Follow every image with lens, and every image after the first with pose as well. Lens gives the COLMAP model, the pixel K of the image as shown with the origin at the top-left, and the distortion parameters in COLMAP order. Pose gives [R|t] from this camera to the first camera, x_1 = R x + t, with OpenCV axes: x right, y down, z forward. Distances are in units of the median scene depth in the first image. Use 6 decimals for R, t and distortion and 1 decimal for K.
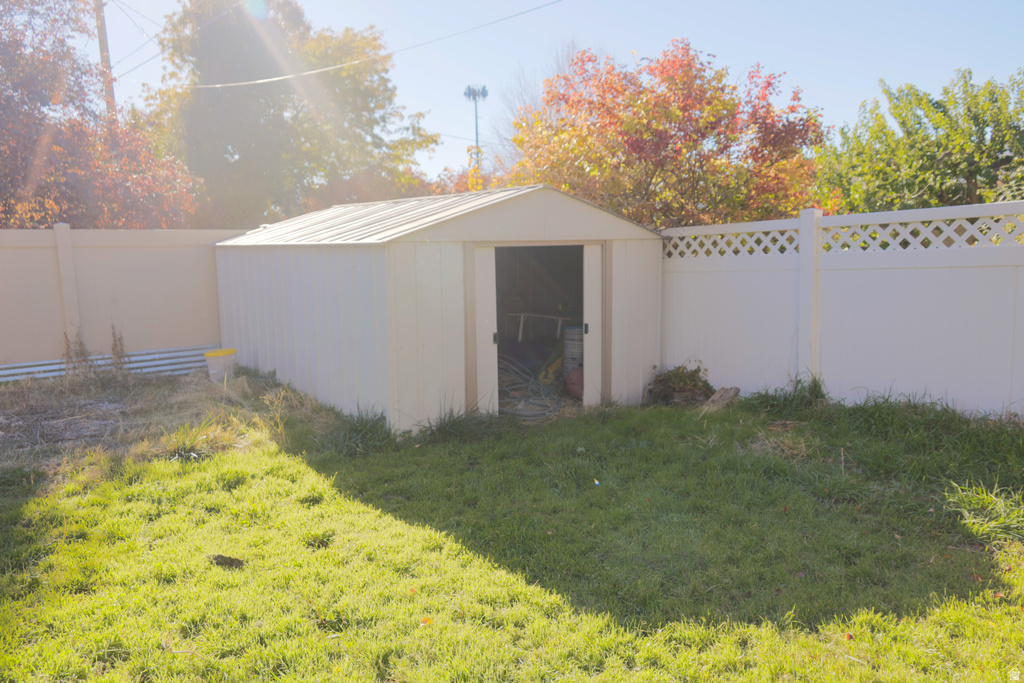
lens RADIAL K [[741.6, 0, 491.9], [0, 741.6, 344.2], [0, 0, 1]] dist [0.003782, -0.002059]
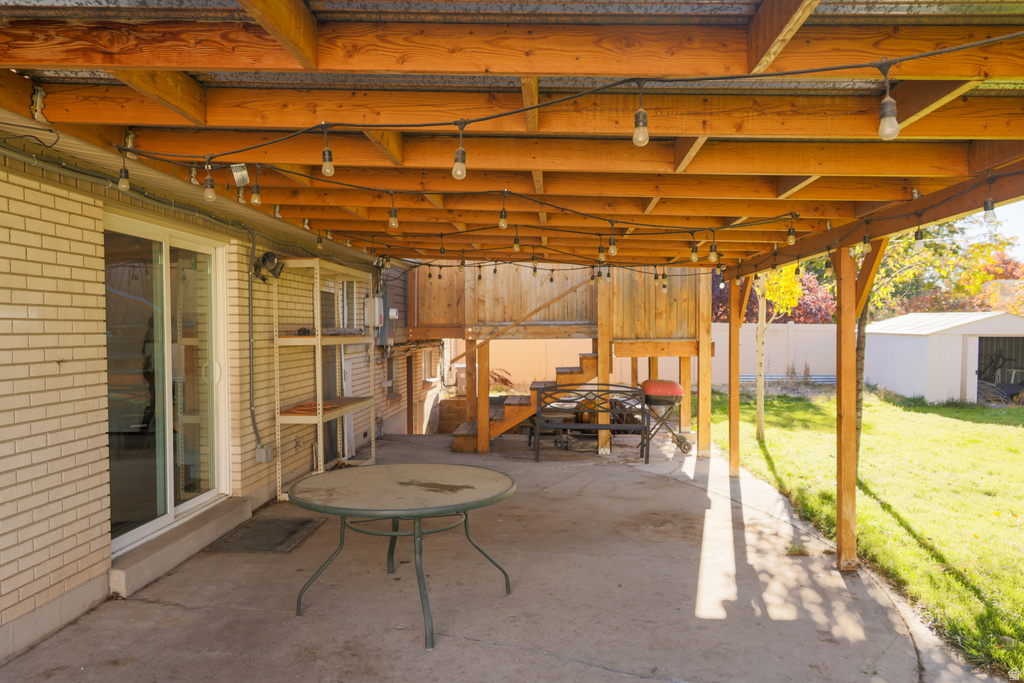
lens RADIAL K [[741.6, 0, 491.9], [0, 741.6, 344.2], [0, 0, 1]] dist [0.003782, -0.002059]
pose [[0.747209, 0.037257, -0.663544, 0.373229], [-0.101514, 0.993110, -0.058552, 0.177739], [0.656791, 0.111109, 0.745842, -1.660242]]
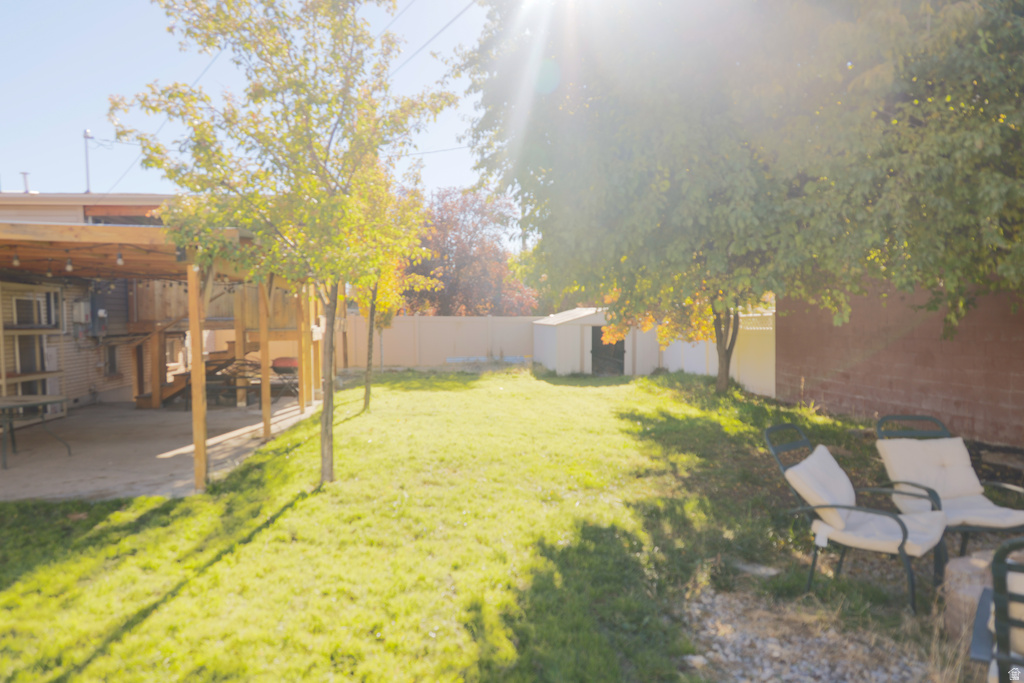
lens RADIAL K [[741.6, 0, 491.9], [0, 741.6, 344.2], [0, 0, 1]] dist [0.003782, -0.002059]
pose [[0.860215, 0.032772, -0.508877, 1.150759], [-0.076317, 0.994967, -0.064931, 0.184324], [0.504188, 0.094690, 0.858387, -1.872343]]
